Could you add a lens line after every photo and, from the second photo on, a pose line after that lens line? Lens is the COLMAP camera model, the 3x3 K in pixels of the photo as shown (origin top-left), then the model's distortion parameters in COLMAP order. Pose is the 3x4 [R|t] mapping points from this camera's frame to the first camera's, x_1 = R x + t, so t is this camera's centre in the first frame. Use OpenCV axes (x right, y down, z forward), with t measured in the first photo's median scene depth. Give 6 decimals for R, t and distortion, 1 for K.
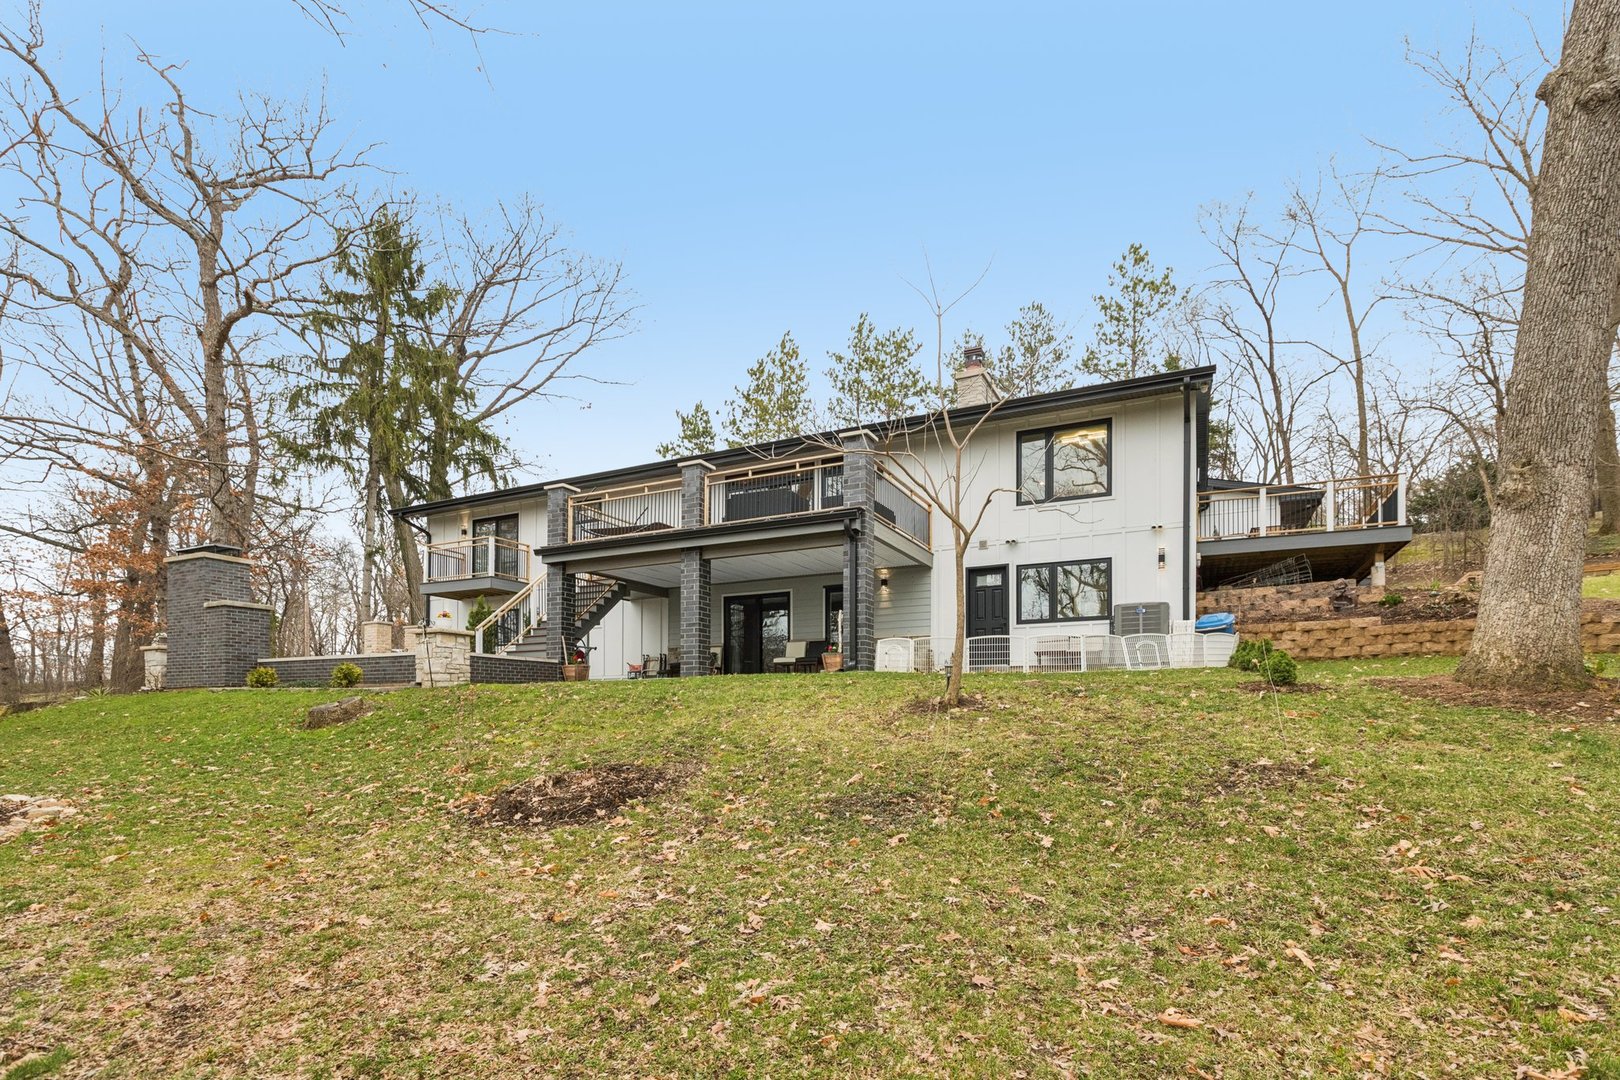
lens RADIAL K [[740.4, 0, 810.0], [0, 740.4, 540.0], [0, 0, 1]] dist [0.003239, 0.000258]
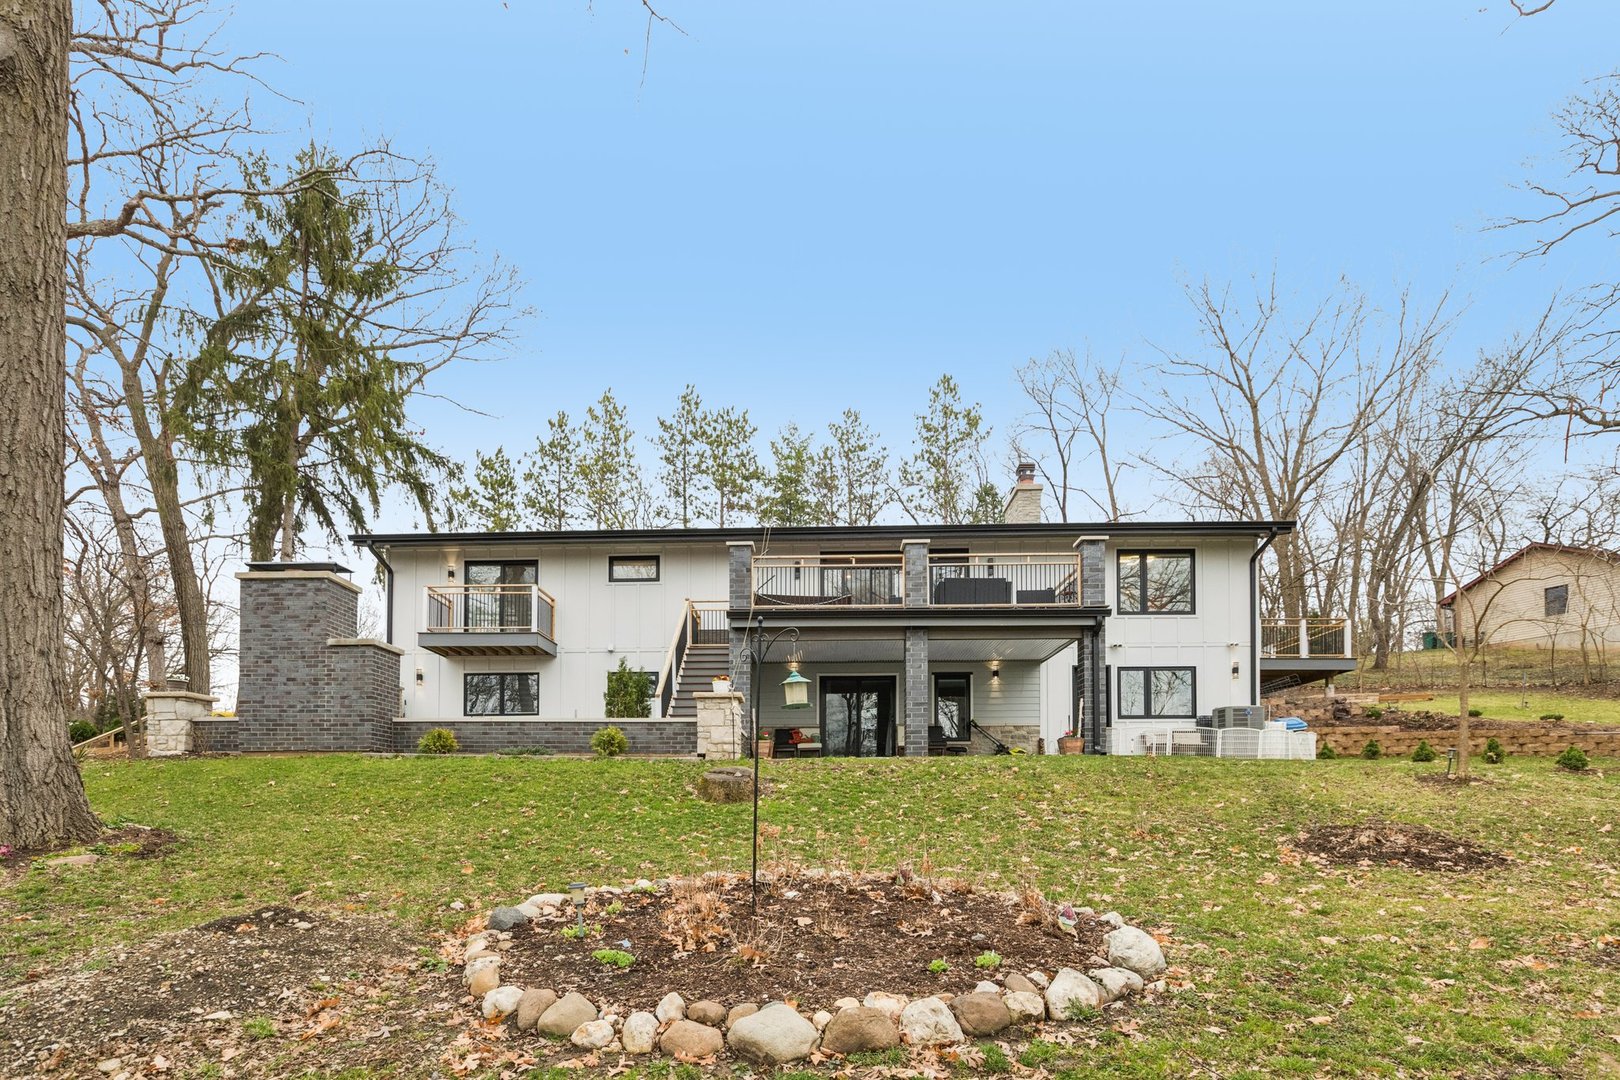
lens RADIAL K [[780.3, 0, 809.4], [0, 780.3, 611.7], [0, 0, 1]] dist [-0.002958, 0.000291]
pose [[0.918766, 0.099735, 0.381997, -0.628167], [-0.092058, 0.995014, -0.038370, 0.040000], [-0.383920, 0.000087, 0.923366, 0.079756]]
